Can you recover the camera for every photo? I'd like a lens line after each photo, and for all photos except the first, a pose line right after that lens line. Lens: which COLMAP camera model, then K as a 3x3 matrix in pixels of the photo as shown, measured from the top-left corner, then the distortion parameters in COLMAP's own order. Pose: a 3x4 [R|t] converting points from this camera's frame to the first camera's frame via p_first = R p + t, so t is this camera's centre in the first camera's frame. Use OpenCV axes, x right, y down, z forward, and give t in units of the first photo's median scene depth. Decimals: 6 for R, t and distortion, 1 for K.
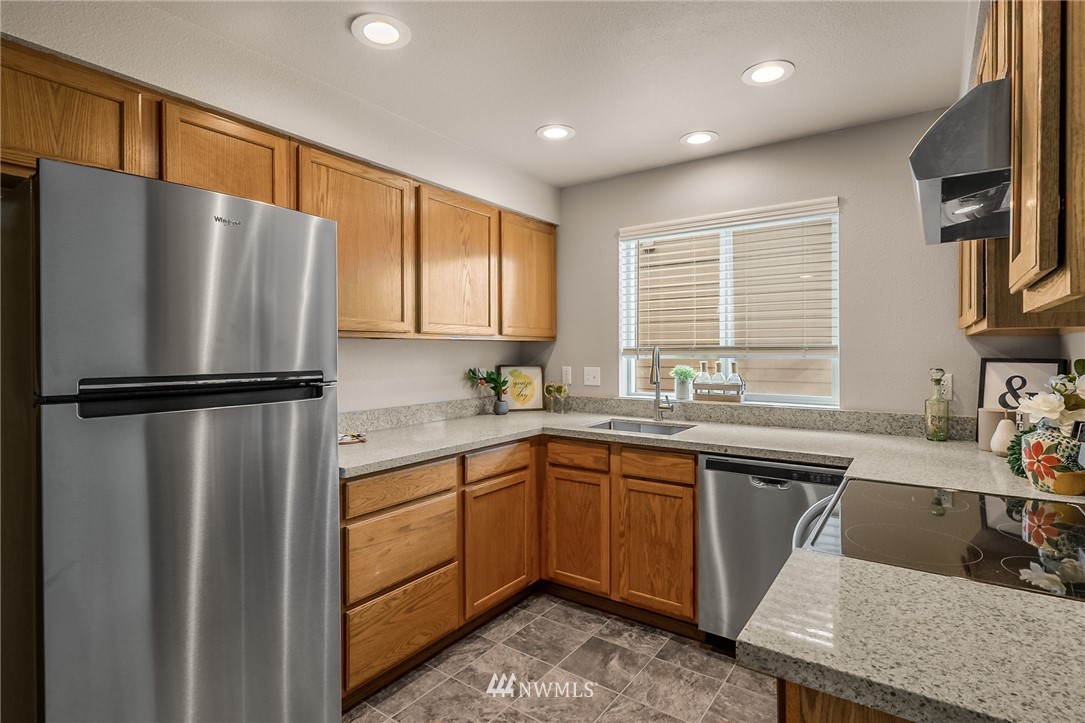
lens RADIAL K [[545.1, 0, 548.0], [0, 545.1, 353.9], [0, 0, 1]] dist [0.001609, -0.002200]
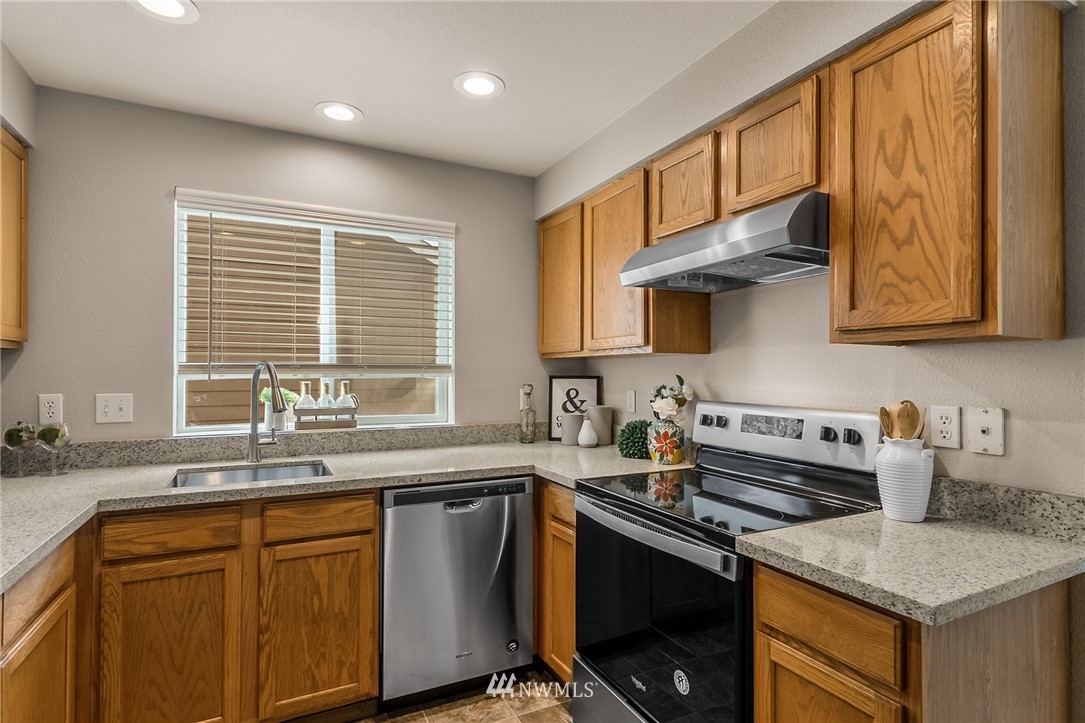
lens RADIAL K [[545.1, 0, 547.4], [0, 545.1, 370.8], [0, 0, 1]] dist [0.001609, -0.002200]
pose [[0.461566, 0.007461, 0.887075, -0.314363], [0.002411, 0.999950, -0.009665, 0.007249], [-0.887103, 0.006600, 0.461525, 0.346403]]
